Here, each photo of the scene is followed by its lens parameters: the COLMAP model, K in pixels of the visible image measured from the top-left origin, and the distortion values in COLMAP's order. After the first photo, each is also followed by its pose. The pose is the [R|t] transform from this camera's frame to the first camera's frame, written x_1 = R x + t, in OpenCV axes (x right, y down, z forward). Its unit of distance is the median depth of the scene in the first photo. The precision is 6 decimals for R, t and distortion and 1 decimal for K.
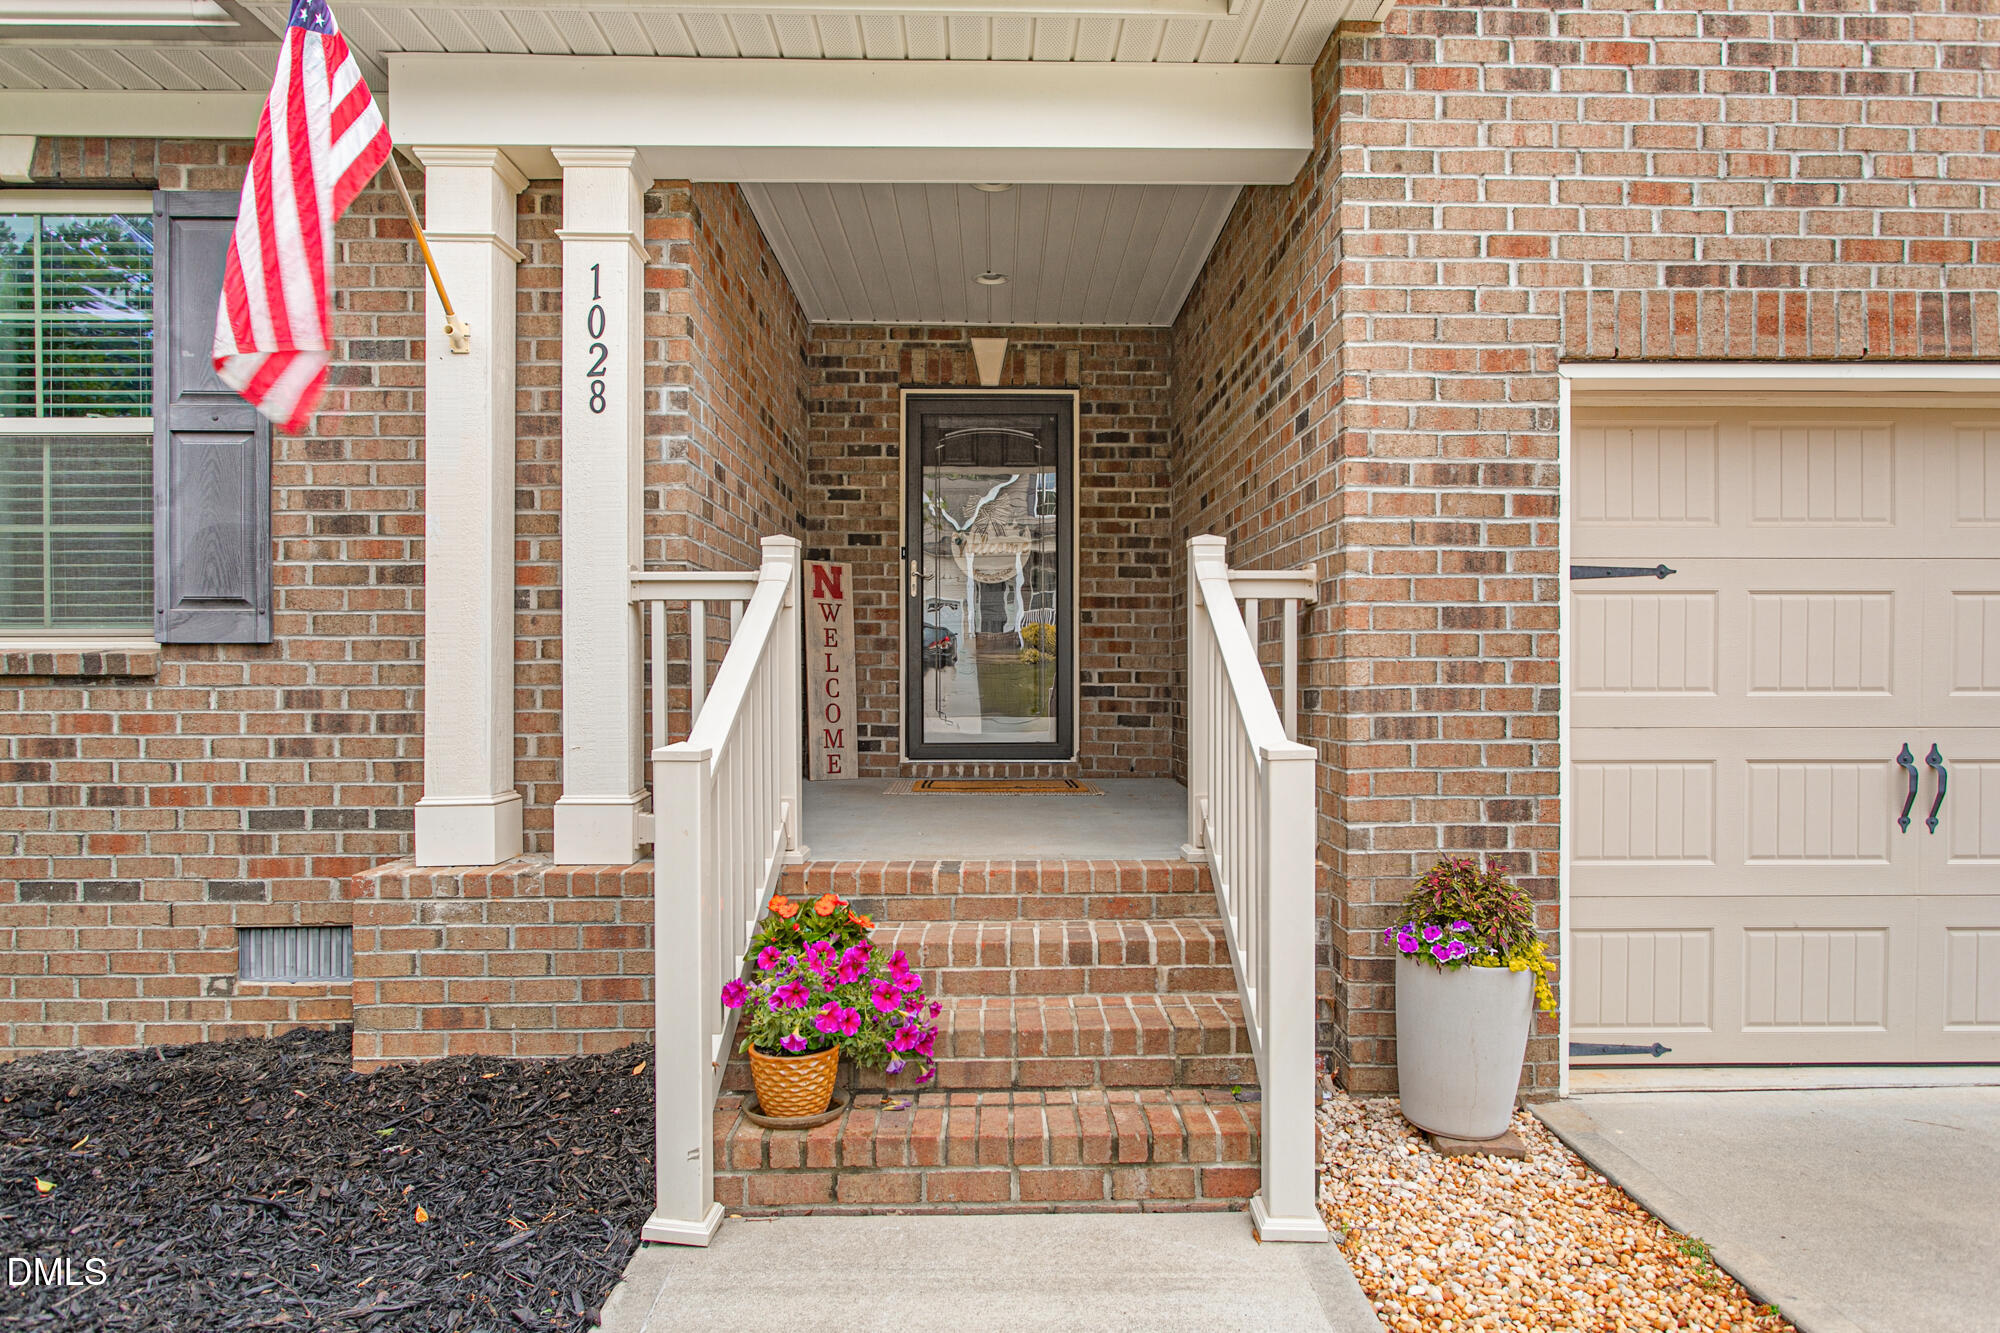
lens RADIAL K [[1219.5, 0, 1011.7], [0, 1219.5, 682.8], [0, 0, 1]] dist [-0.000408, 0.002511]
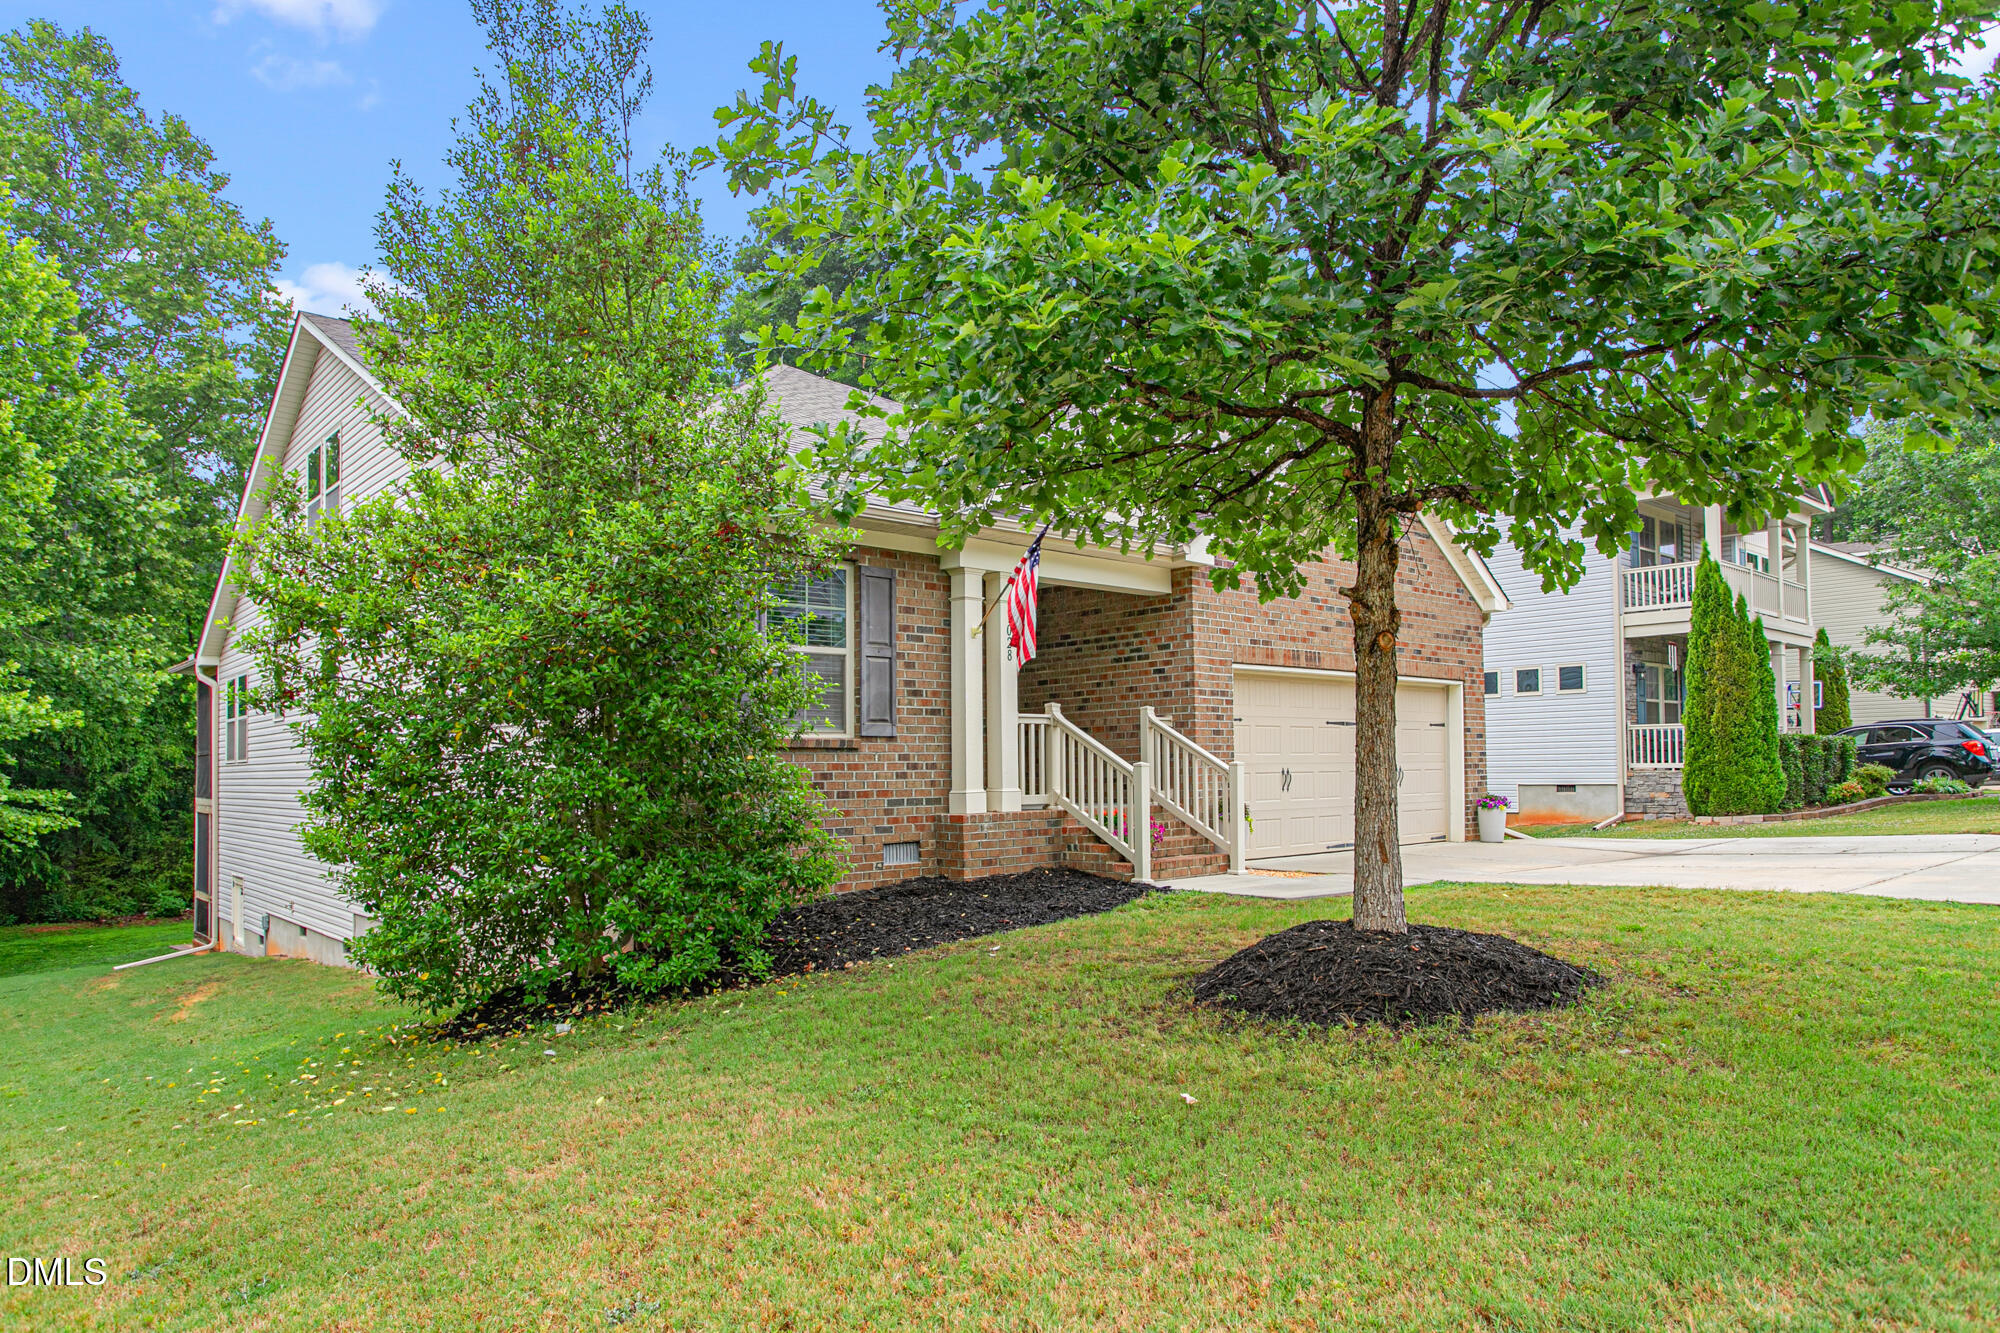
lens RADIAL K [[1219.5, 0, 1011.7], [0, 1219.5, 682.8], [0, 0, 1]] dist [-0.000408, 0.002511]
pose [[0.767091, 0.035495, 0.640556, -2.349031], [0.006838, 0.997959, -0.063488, 0.024409], [-0.641502, 0.053082, 0.765283, -1.348870]]
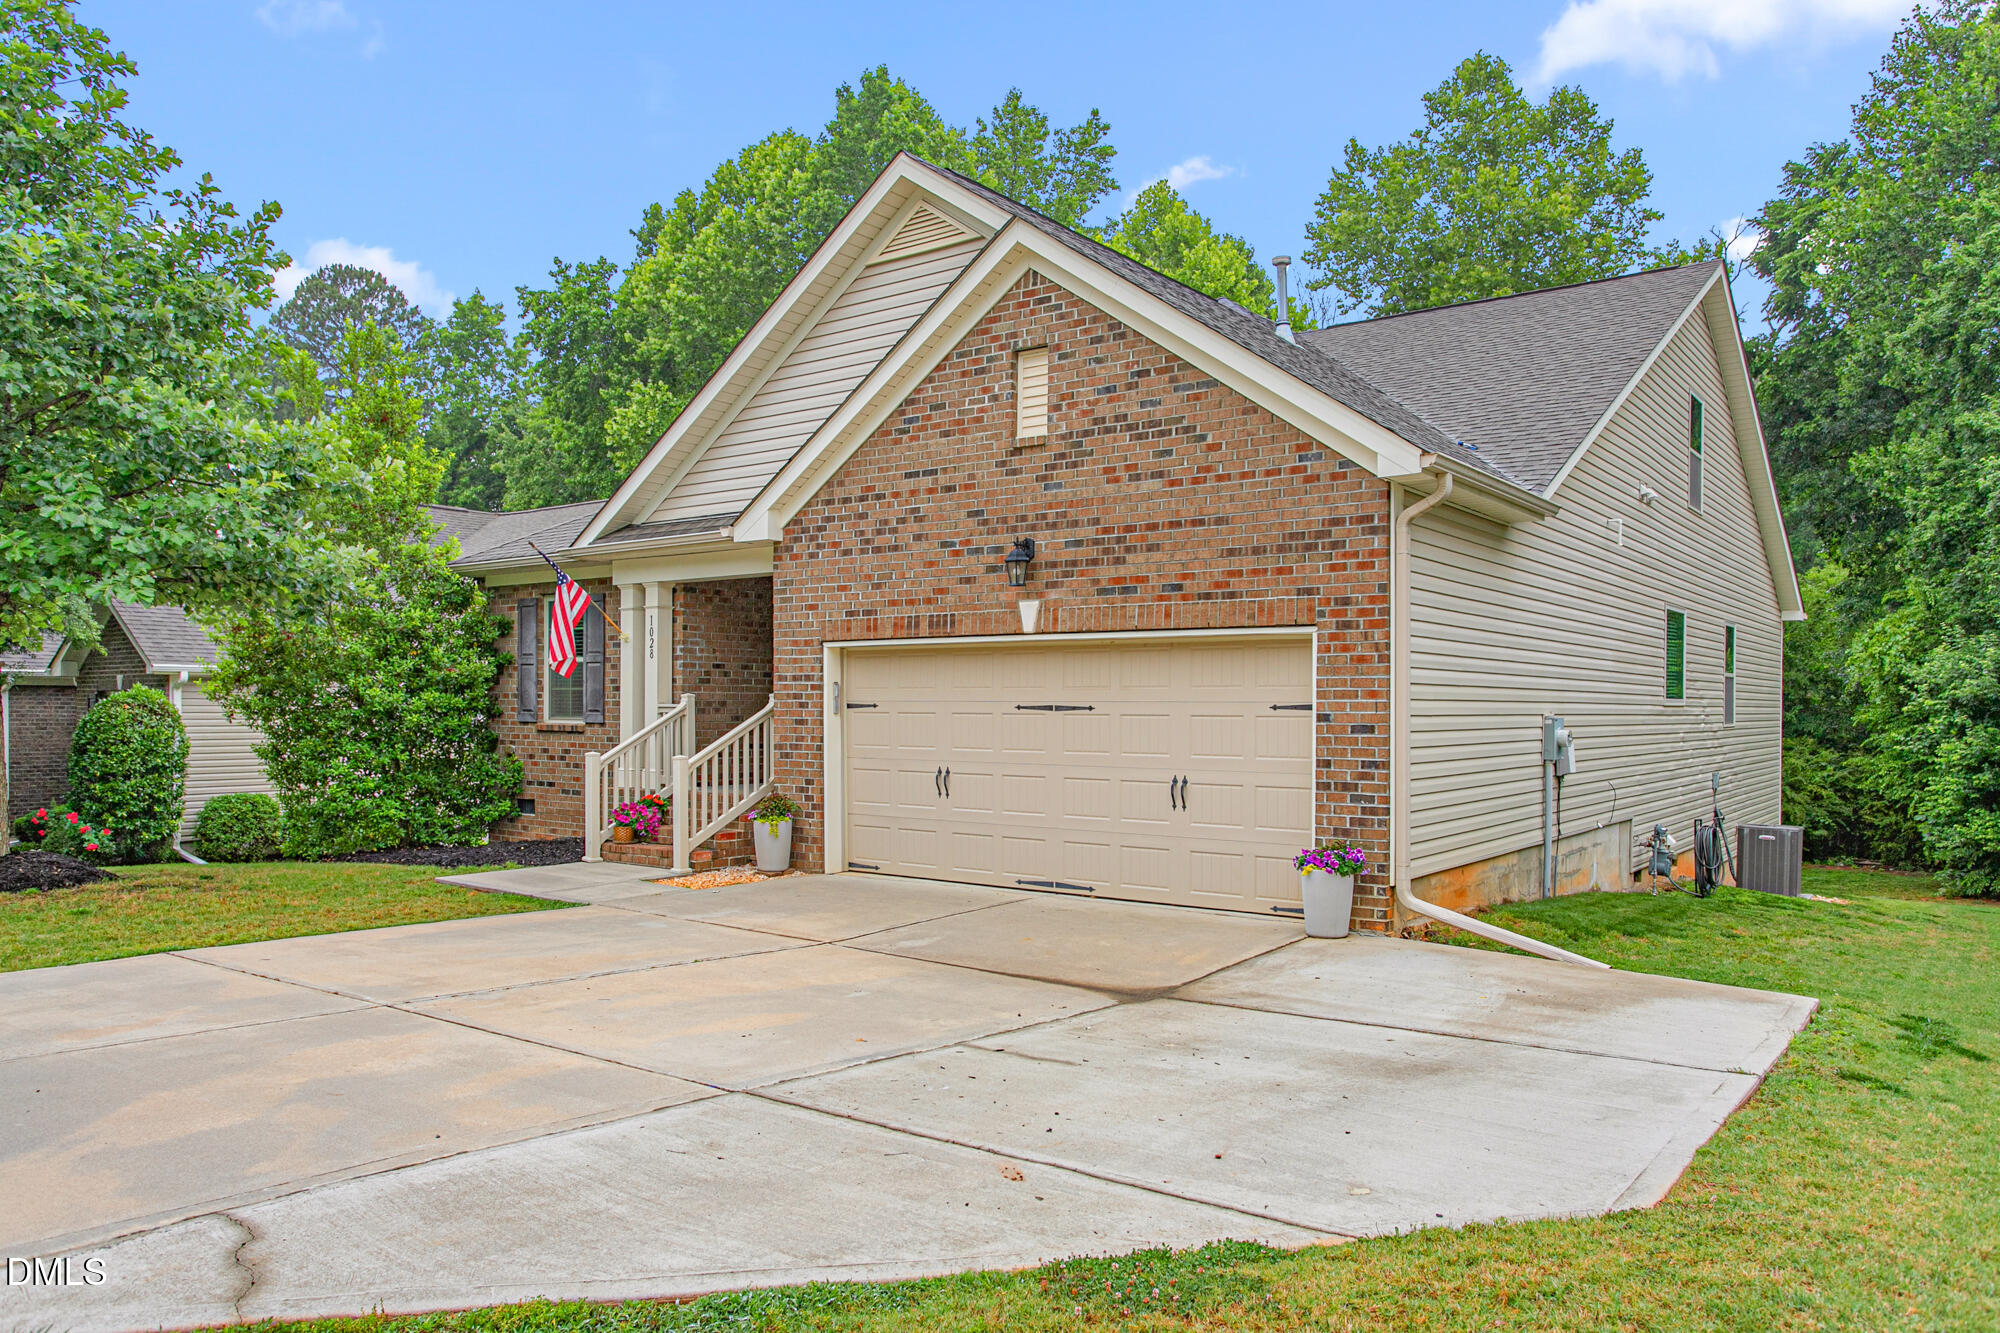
lens RADIAL K [[1352.2, 0, 1000.0], [0, 1352.2, 666.5], [0, 0, 1]] dist [-0.002263, -0.000150]
pose [[0.783076, -0.014756, -0.621752, 2.935649], [0.001488, 0.999760, -0.021853, -0.117758], [0.621925, 0.016187, 0.782910, -1.444040]]
